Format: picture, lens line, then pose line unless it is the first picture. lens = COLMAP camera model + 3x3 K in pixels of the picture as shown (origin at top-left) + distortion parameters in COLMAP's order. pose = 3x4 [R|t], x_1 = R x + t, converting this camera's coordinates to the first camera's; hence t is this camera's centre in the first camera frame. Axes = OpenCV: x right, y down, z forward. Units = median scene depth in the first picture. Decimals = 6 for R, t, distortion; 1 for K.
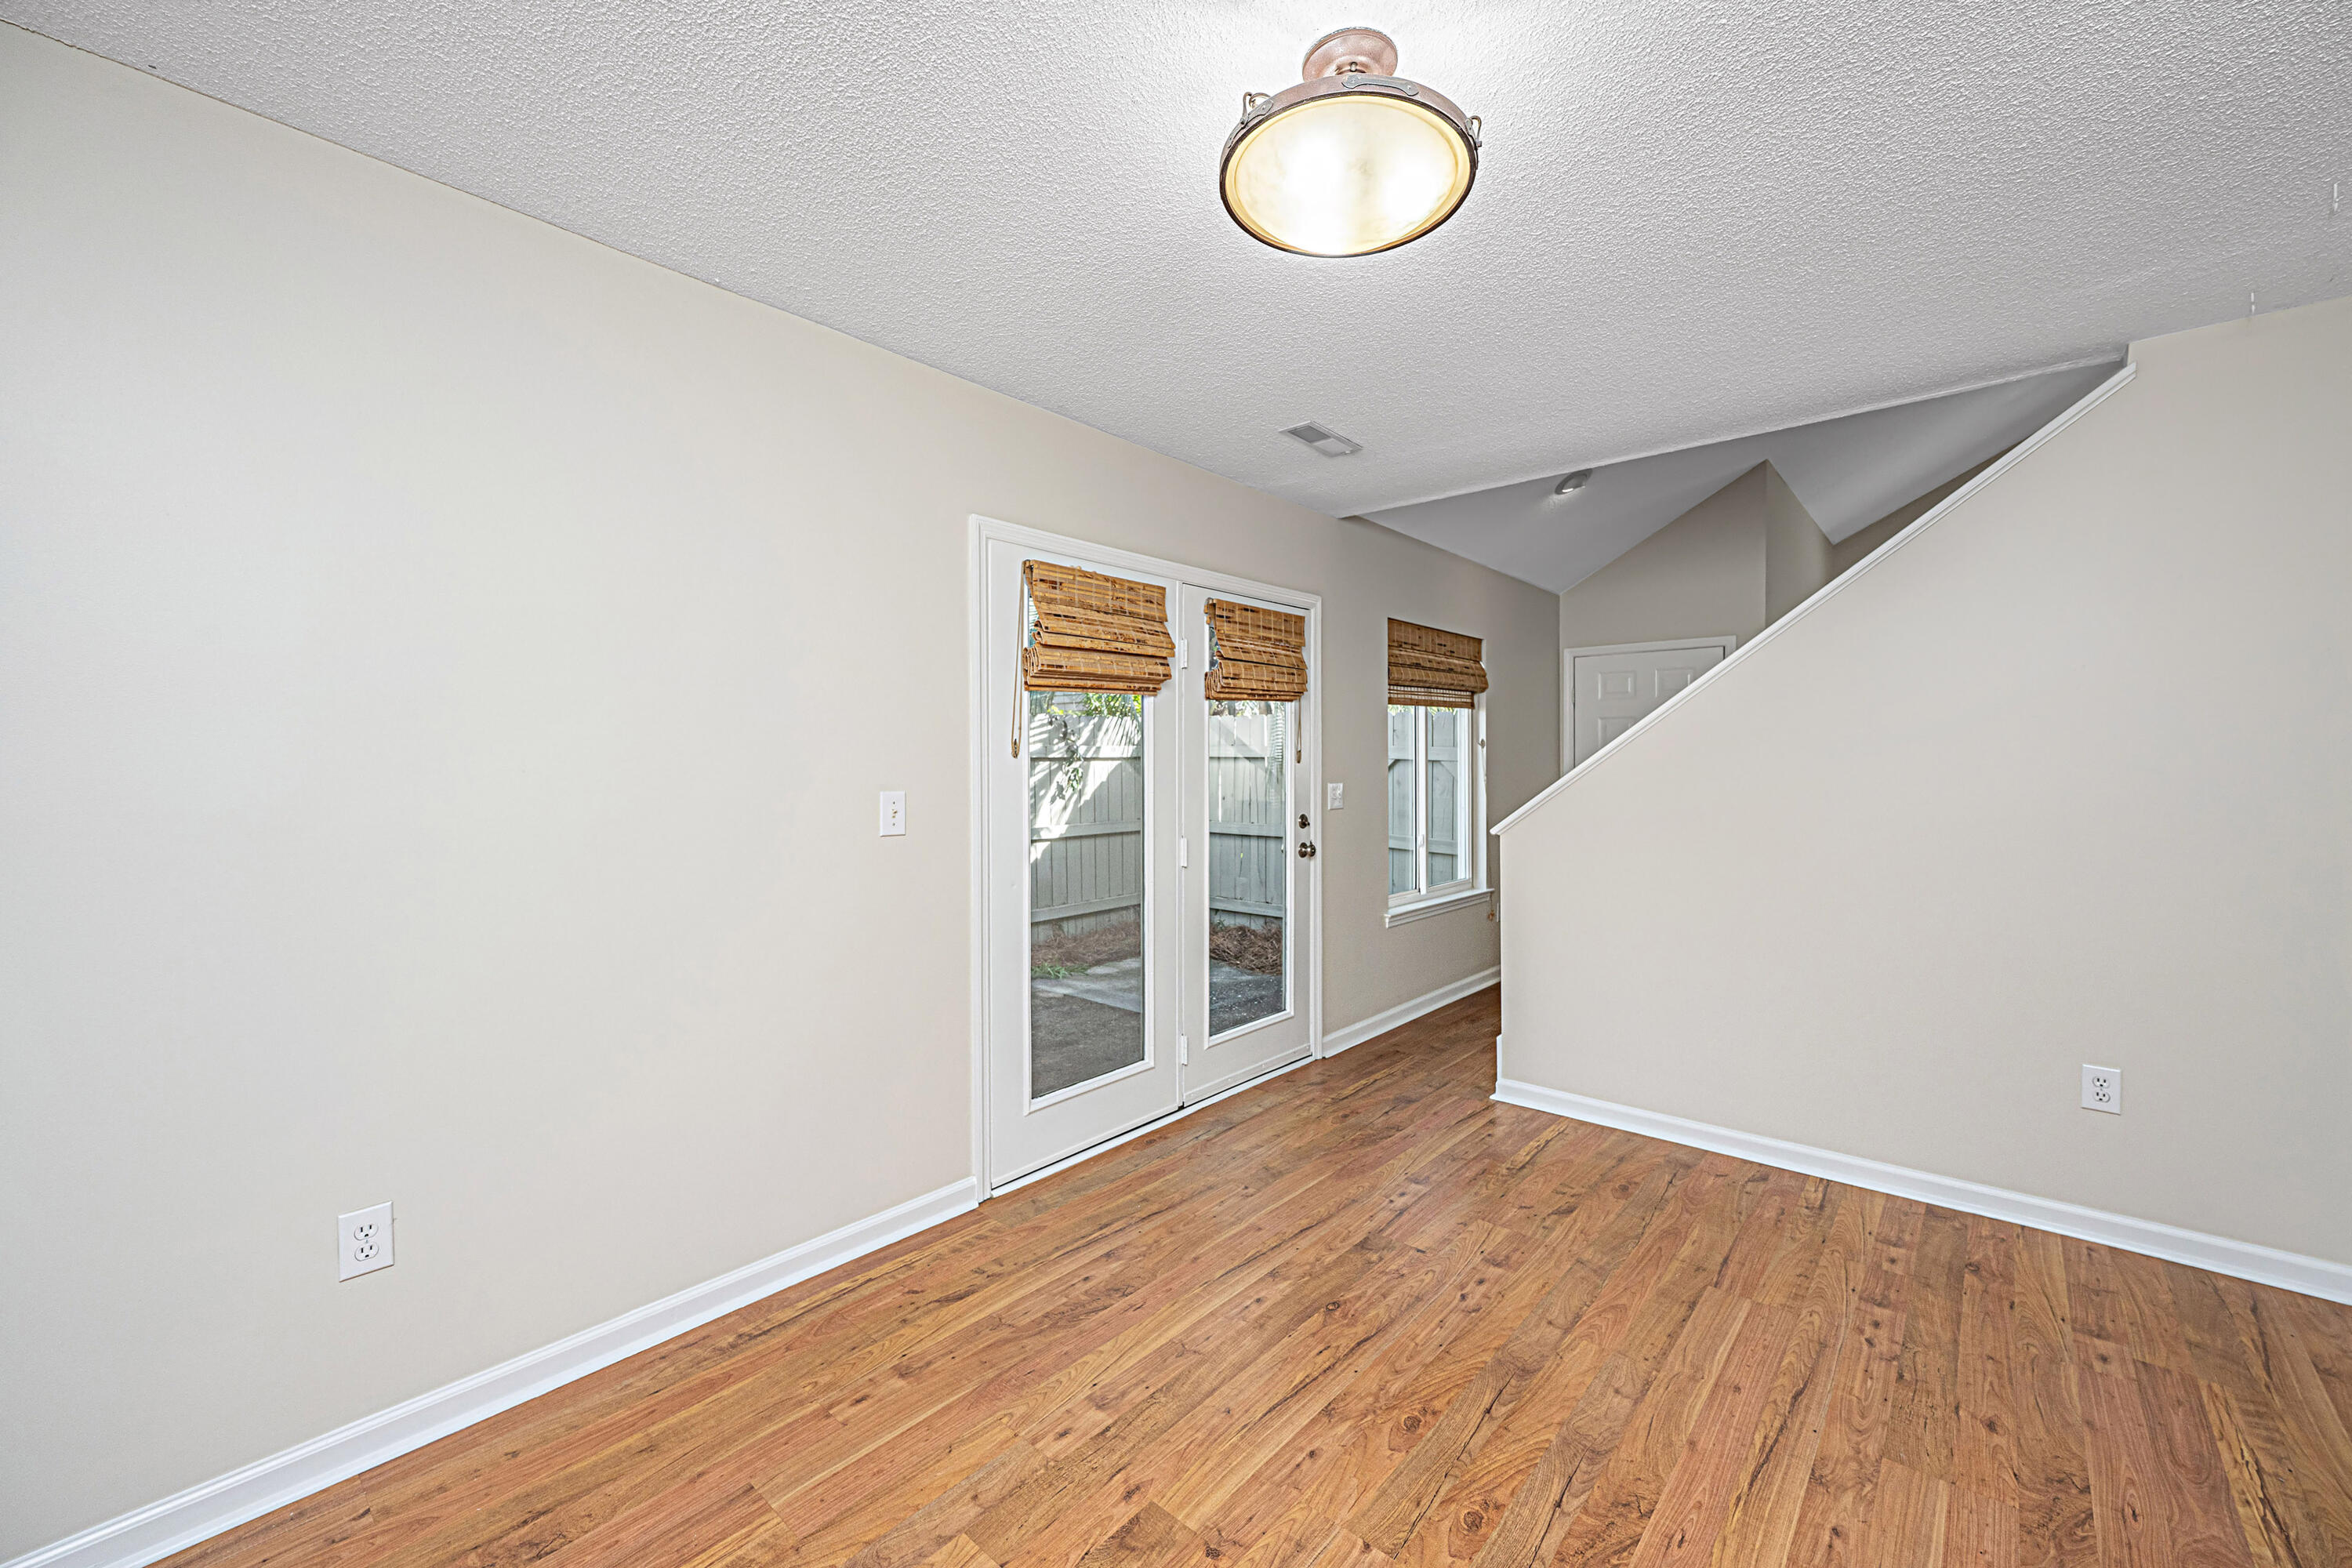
lens RADIAL K [[951.2, 0, 1185.4], [0, 951.2, 777.9], [0, 0, 1]] dist [0.001037, 0.000286]
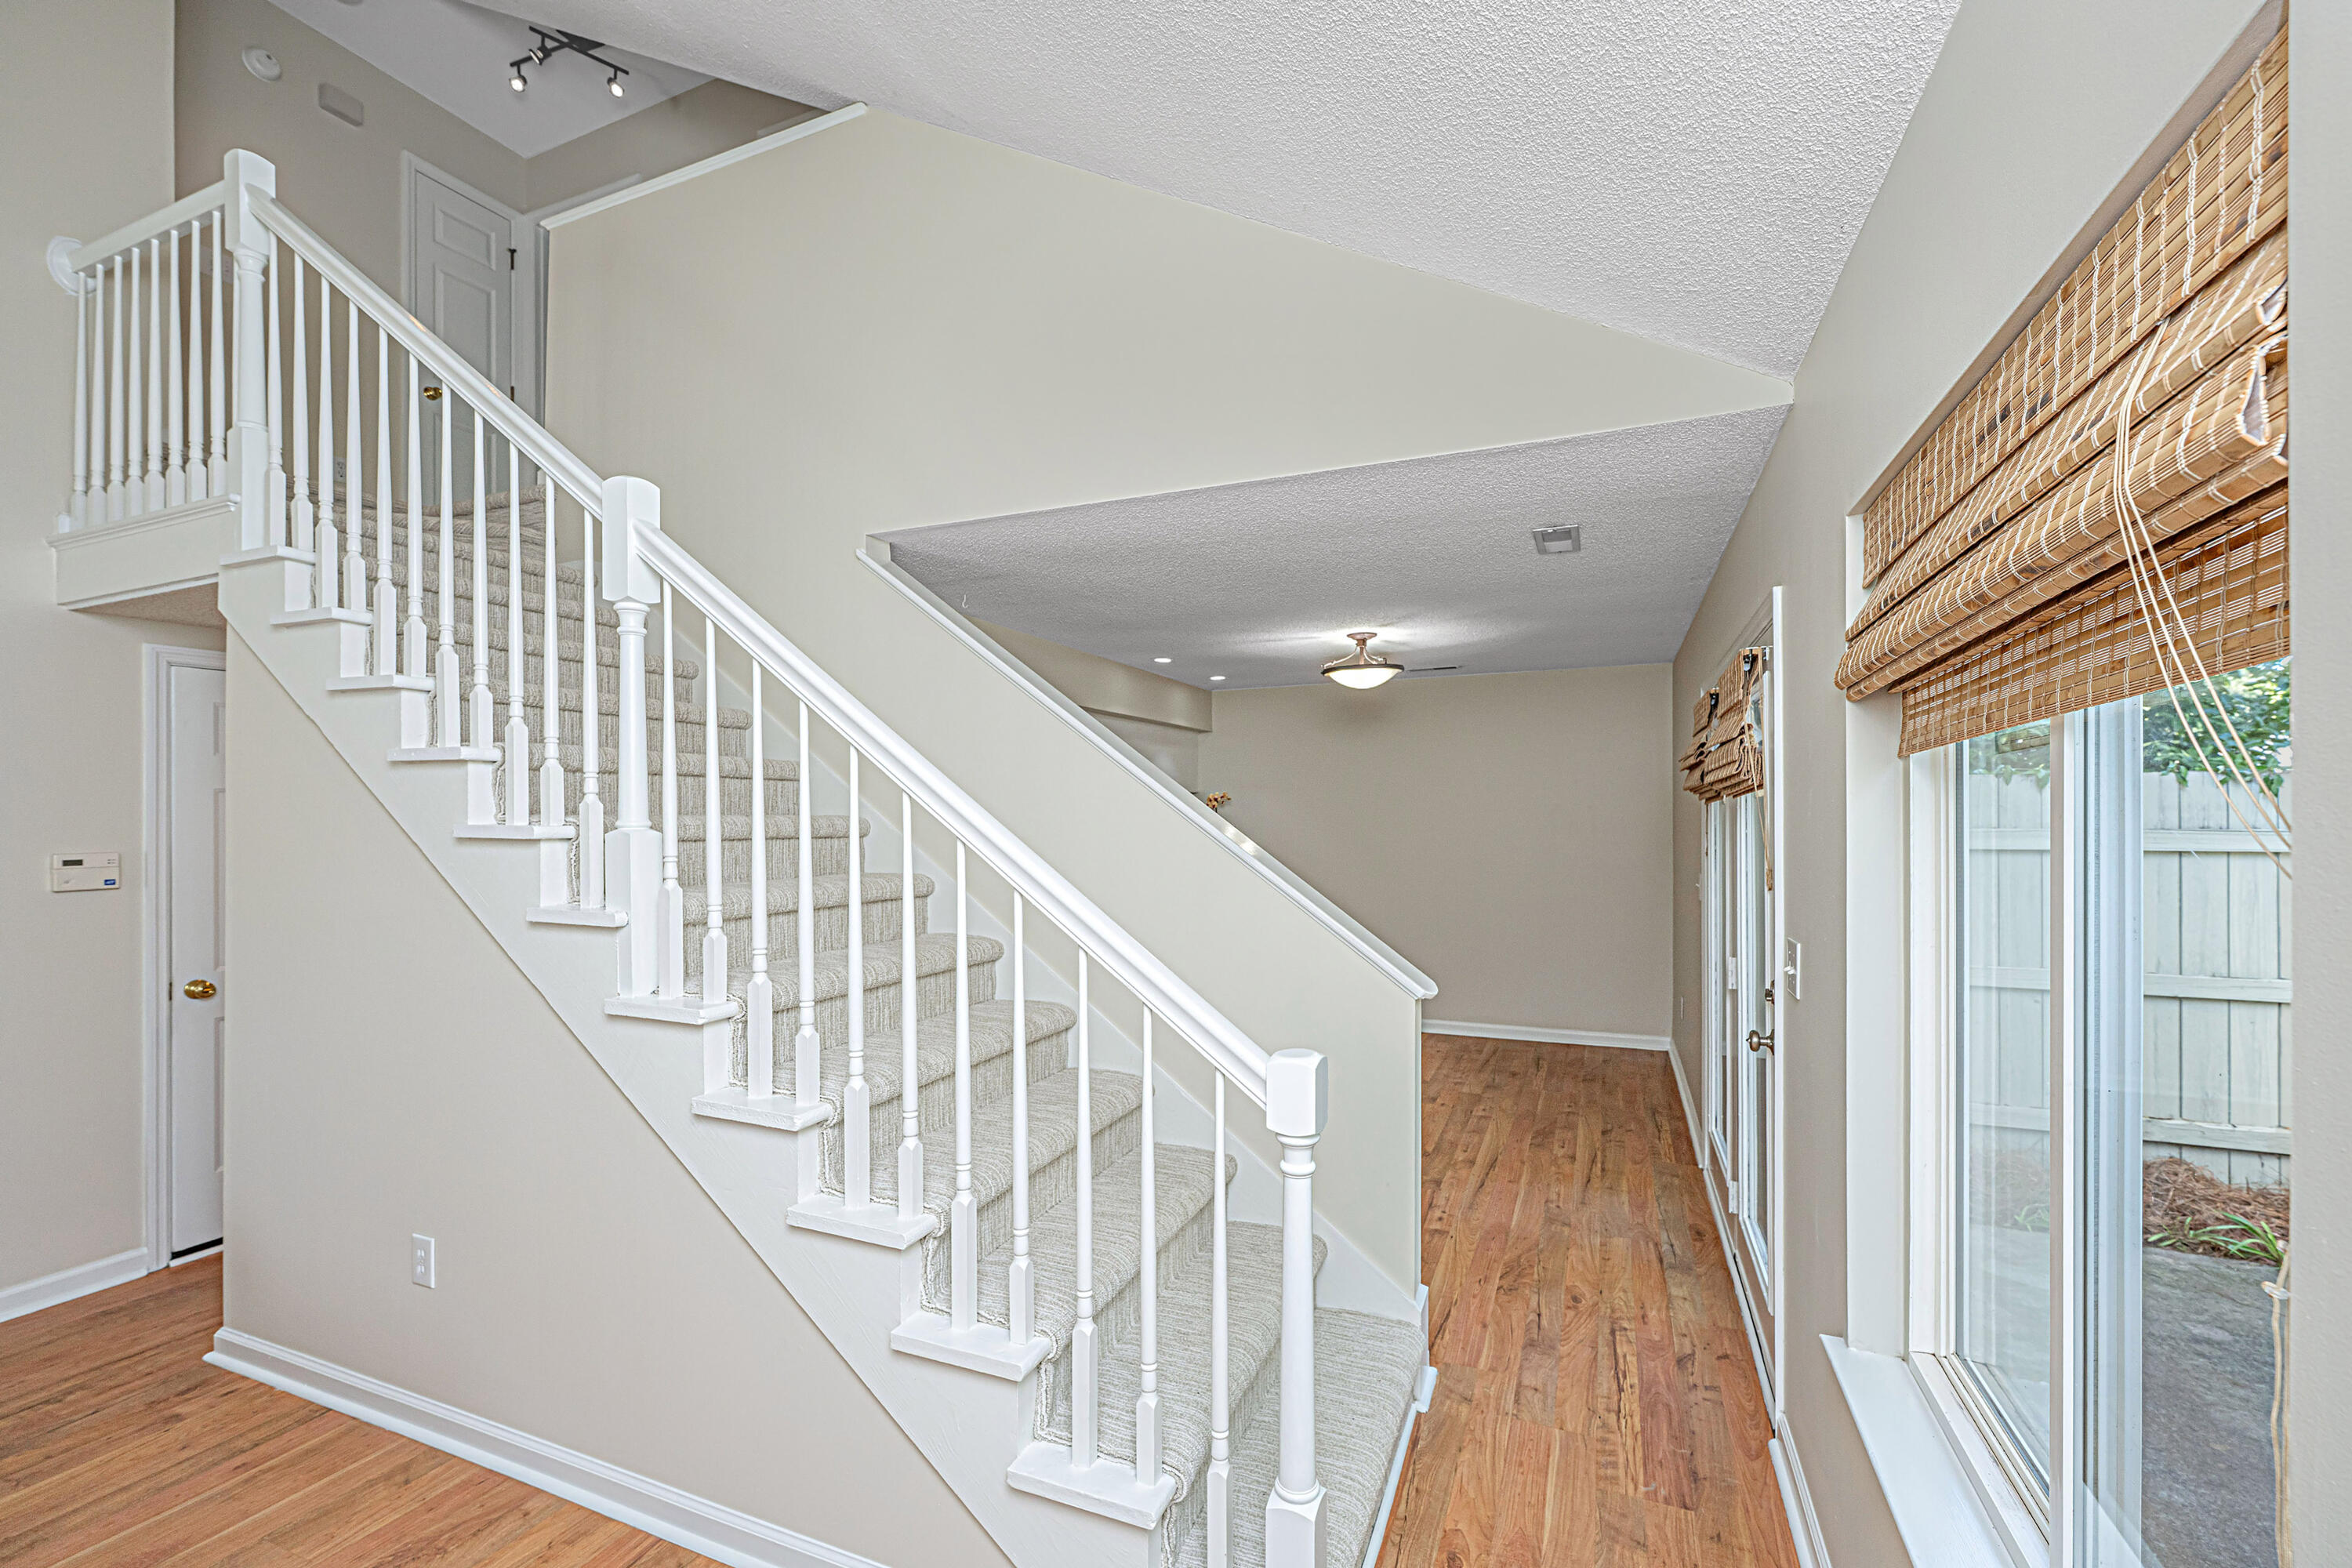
lens RADIAL K [[982.2, 0, 1176.0], [0, 982.2, 784.0], [0, 0, 1]] dist [0.000979, 0.000147]
pose [[-0.957709, 0.005279, -0.287691, 0.896648], [0.009419, 0.999871, -0.013008, -0.103420], [0.287585, -0.015167, -0.957635, 2.074744]]
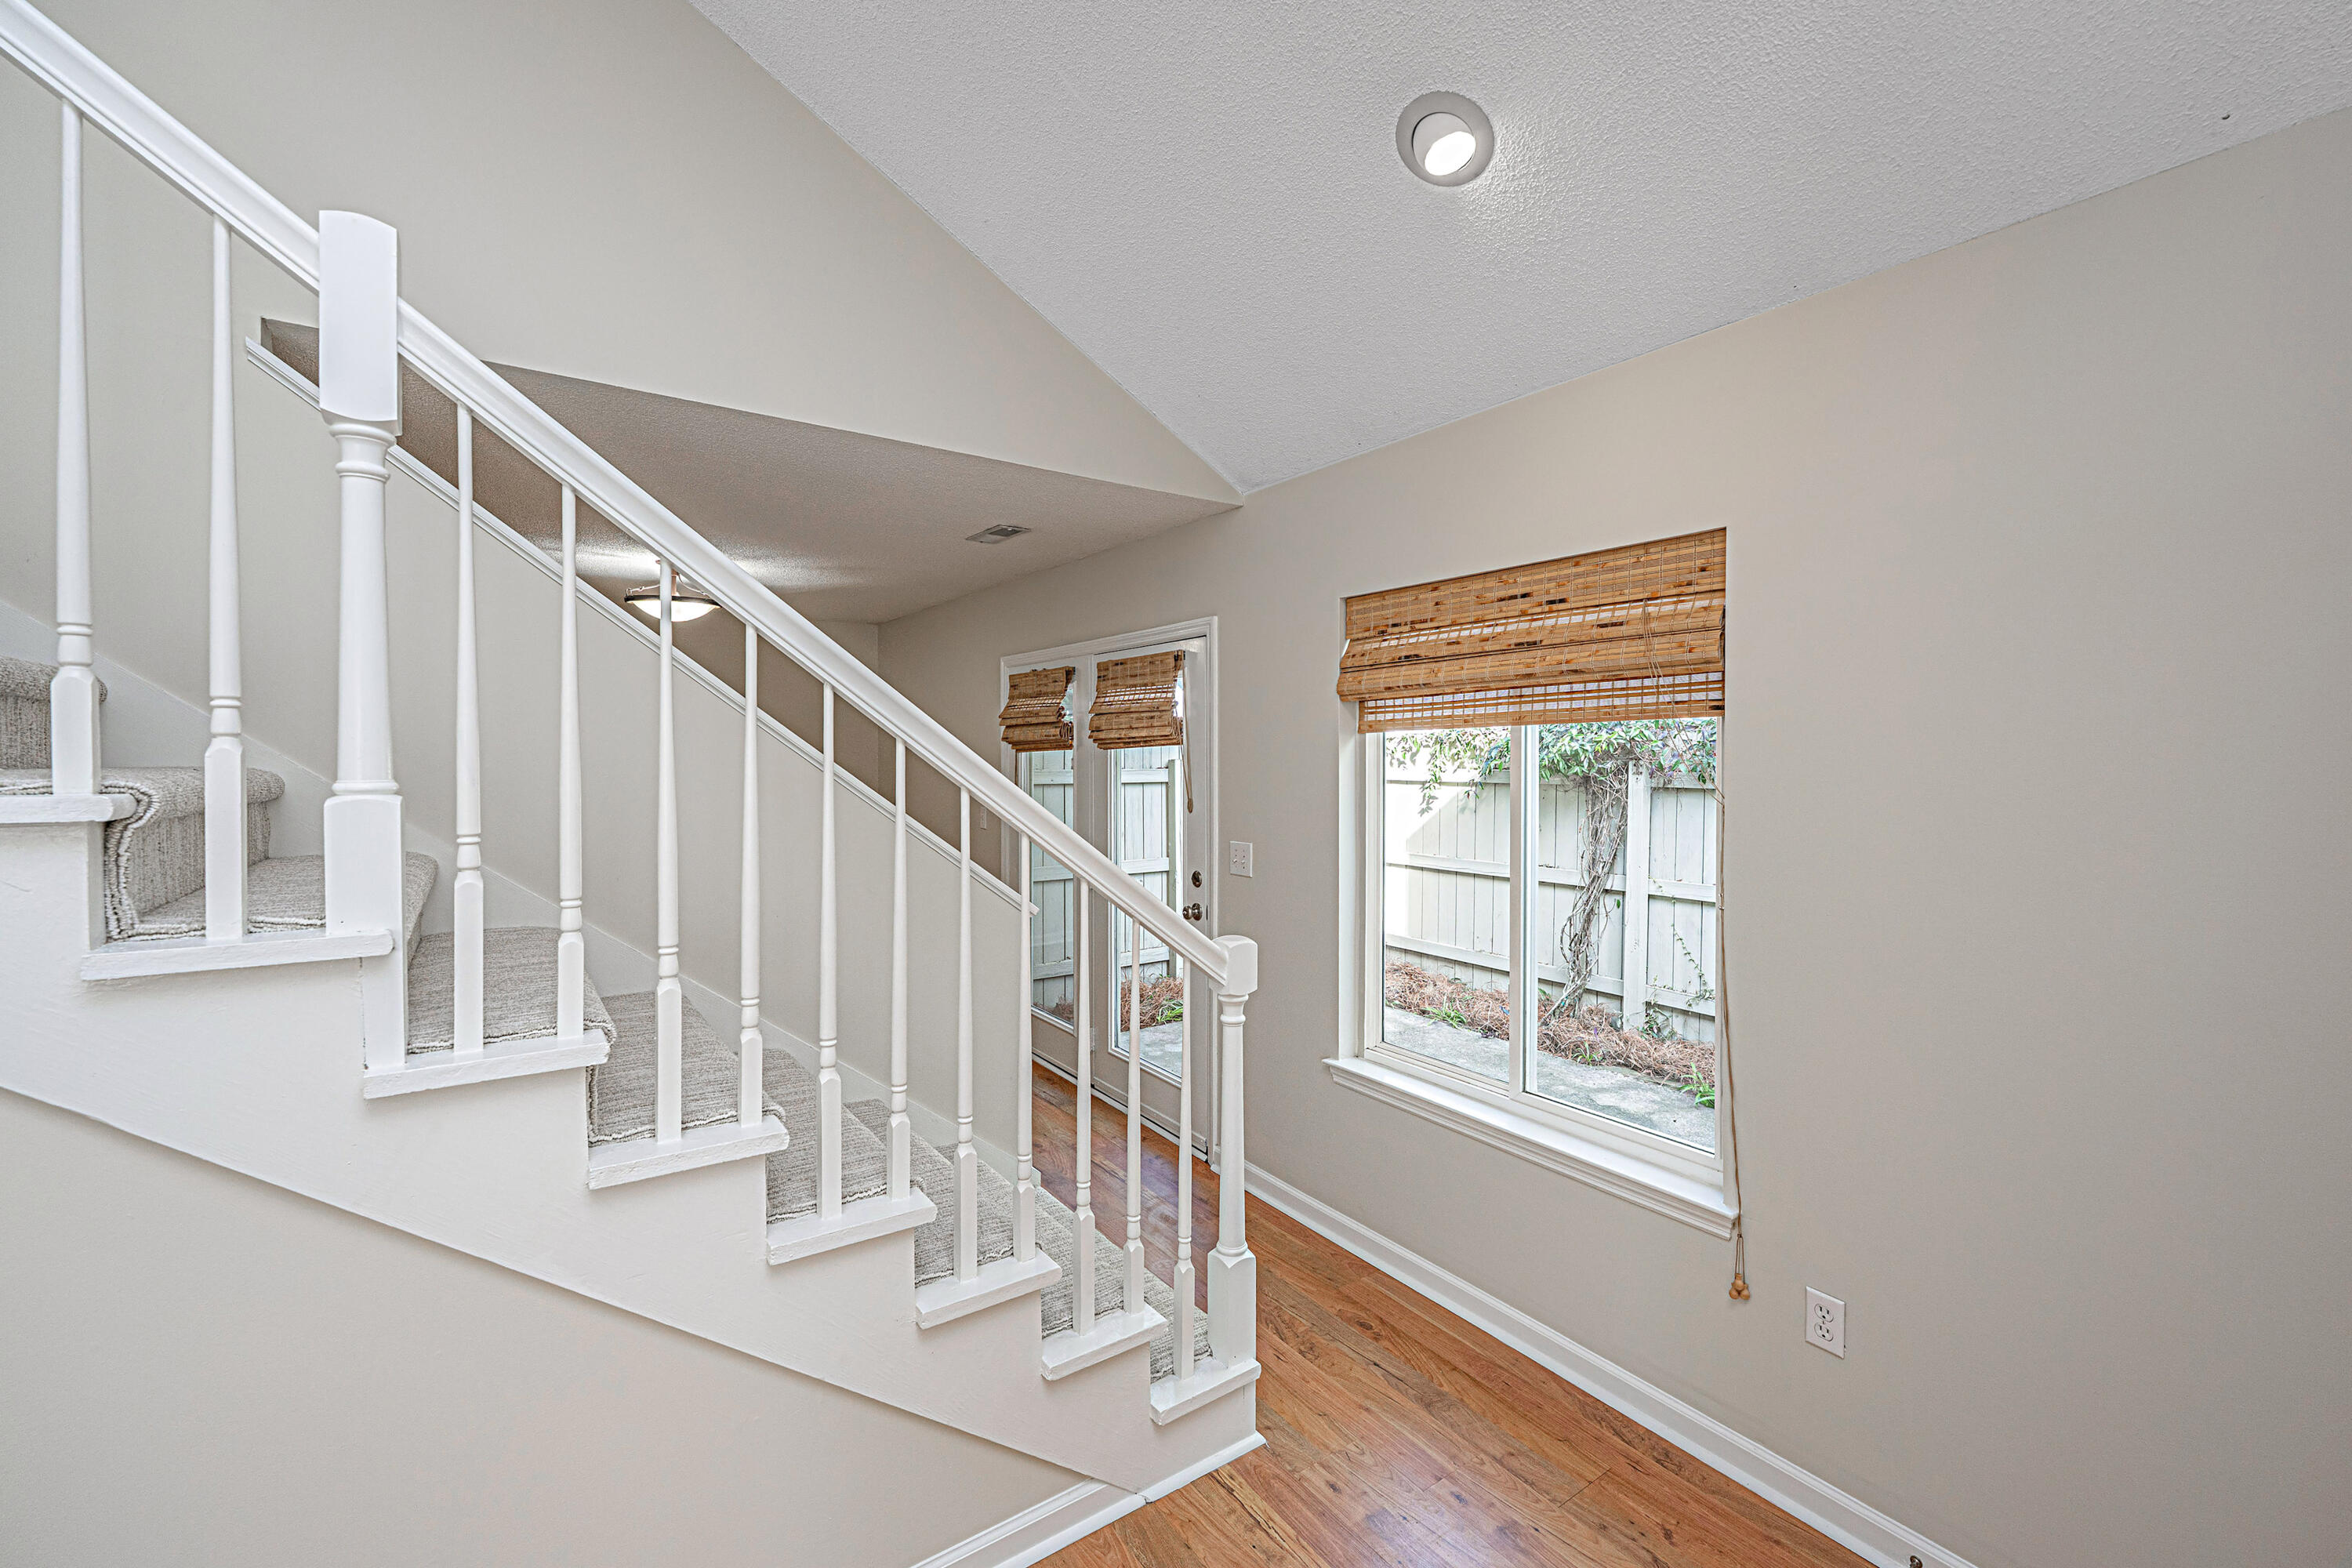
lens RADIAL K [[982.4, 0, 1211.9], [0, 982.4, 756.3], [0, 0, 1]] dist [-0.012825, 0.000094]
pose [[-0.236882, 0.005247, -0.971524, 1.409178], [-0.017692, 0.999796, 0.009713, -0.107590], [0.971377, 0.019489, -0.236741, 1.725402]]
